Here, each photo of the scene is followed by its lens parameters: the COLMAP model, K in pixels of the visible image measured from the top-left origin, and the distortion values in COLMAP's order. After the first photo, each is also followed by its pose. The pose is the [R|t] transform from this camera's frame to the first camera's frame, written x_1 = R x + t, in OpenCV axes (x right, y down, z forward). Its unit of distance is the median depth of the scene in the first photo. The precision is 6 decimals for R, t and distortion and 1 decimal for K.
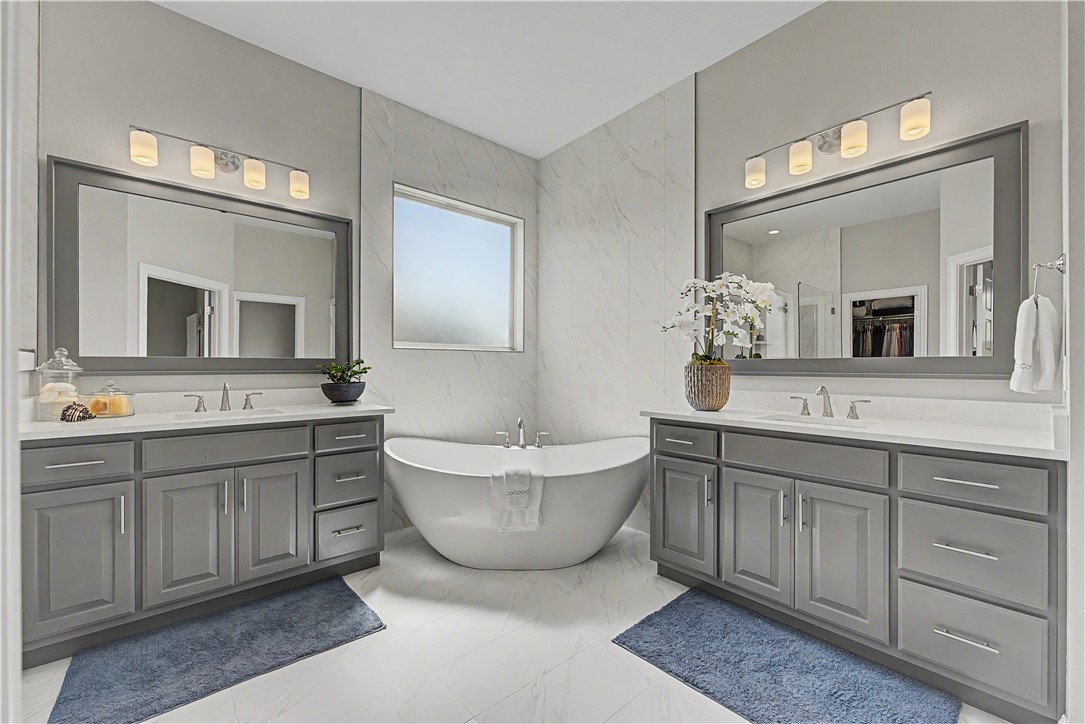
lens RADIAL K [[430.0, 0, 546.6], [0, 430.0, 366.5], [0, 0, 1]] dist [0.000340, 0.000126]
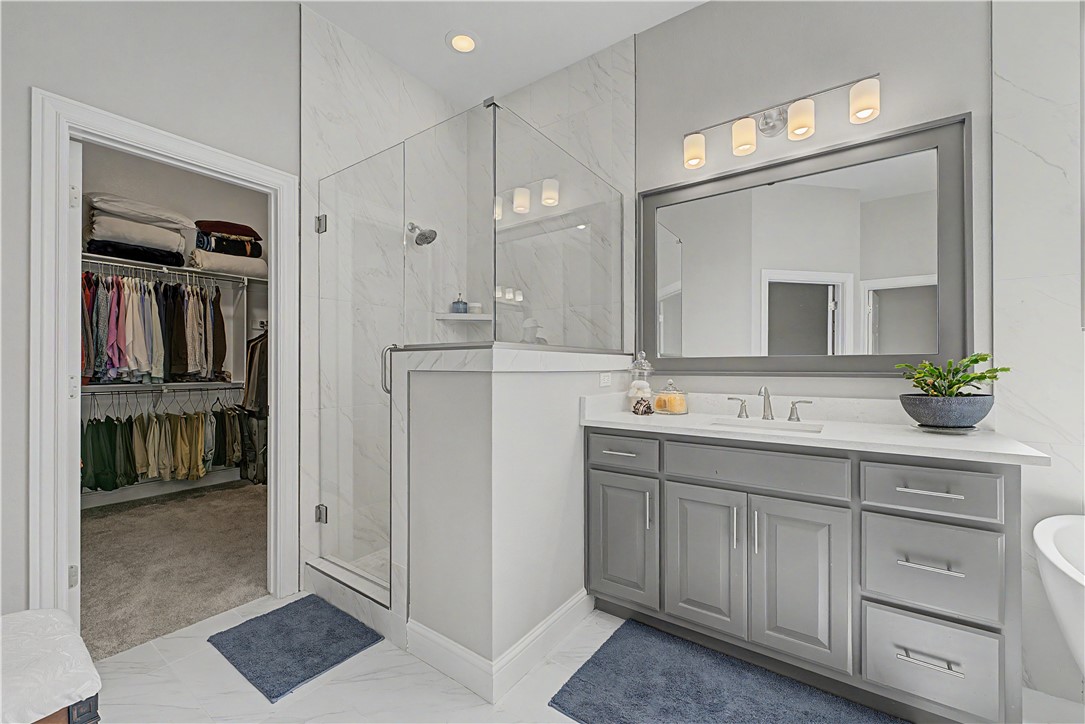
lens RADIAL K [[430.0, 0, 545.9], [0, 430.0, 367.8], [0, 0, 1]] dist [0.000340, 0.000126]
pose [[0.232770, 0.005627, -0.972516, -0.030207], [0.002166, 0.999978, 0.006305, -0.004323], [0.972529, -0.003574, 0.232752, 0.387515]]
